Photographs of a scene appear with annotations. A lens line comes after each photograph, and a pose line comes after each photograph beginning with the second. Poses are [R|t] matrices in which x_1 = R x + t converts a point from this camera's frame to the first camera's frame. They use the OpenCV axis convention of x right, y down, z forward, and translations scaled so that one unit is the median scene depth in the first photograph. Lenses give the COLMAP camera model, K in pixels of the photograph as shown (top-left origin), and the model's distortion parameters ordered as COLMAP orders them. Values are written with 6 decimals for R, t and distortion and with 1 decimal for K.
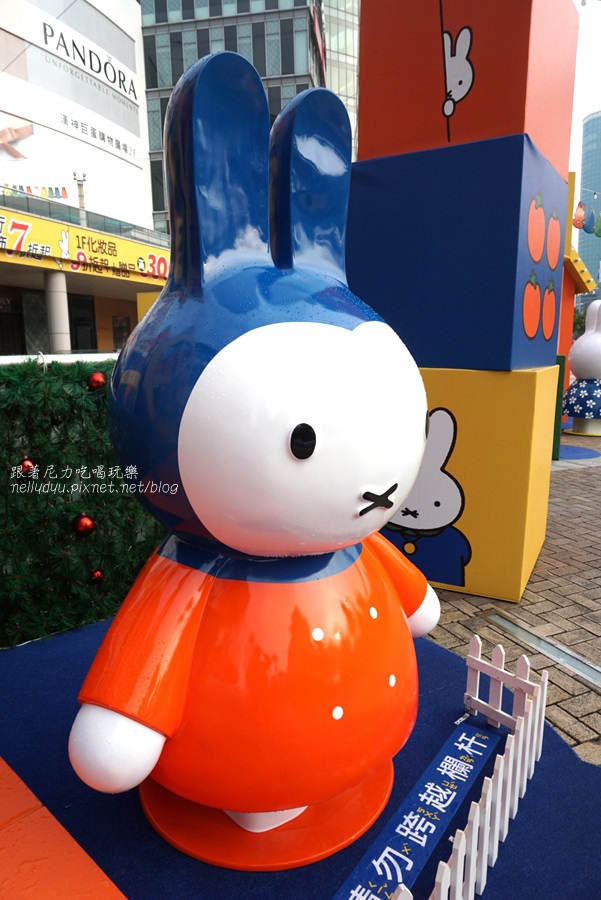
lens RADIAL K [[596.1, 0, 299.9], [0, 596.1, 444.7], [0, 0, 1]] dist [-0.038087, 0.024005]
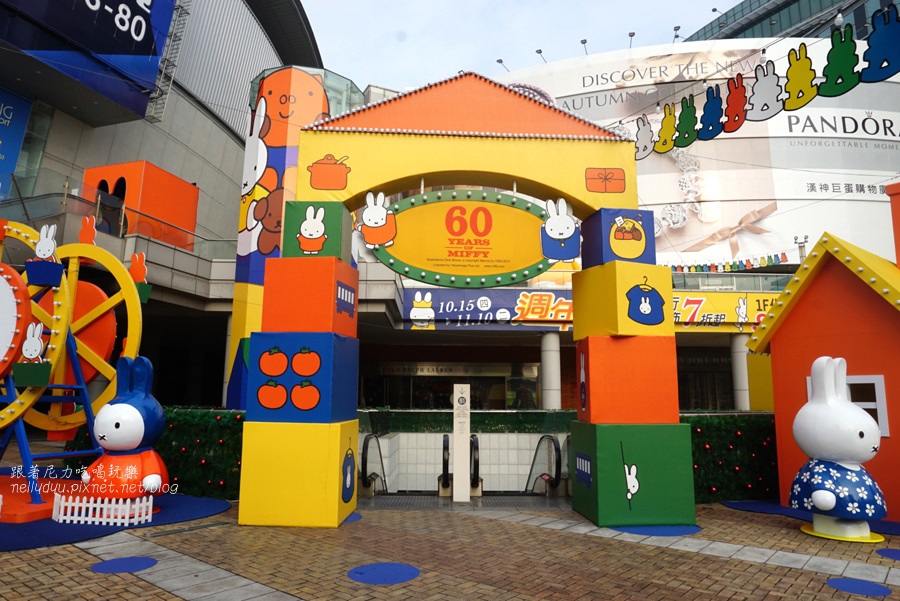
lens RADIAL K [[596.1, 0, 452.5], [0, 596.1, 302.3], [0, 0, 1]] dist [-0.038087, 0.024005]
pose [[0.436416, -0.133331, -0.889811, 4.310230], [-0.156869, 0.962537, -0.221167, -0.266912], [0.885964, 0.236105, 0.399151, 0.887233]]
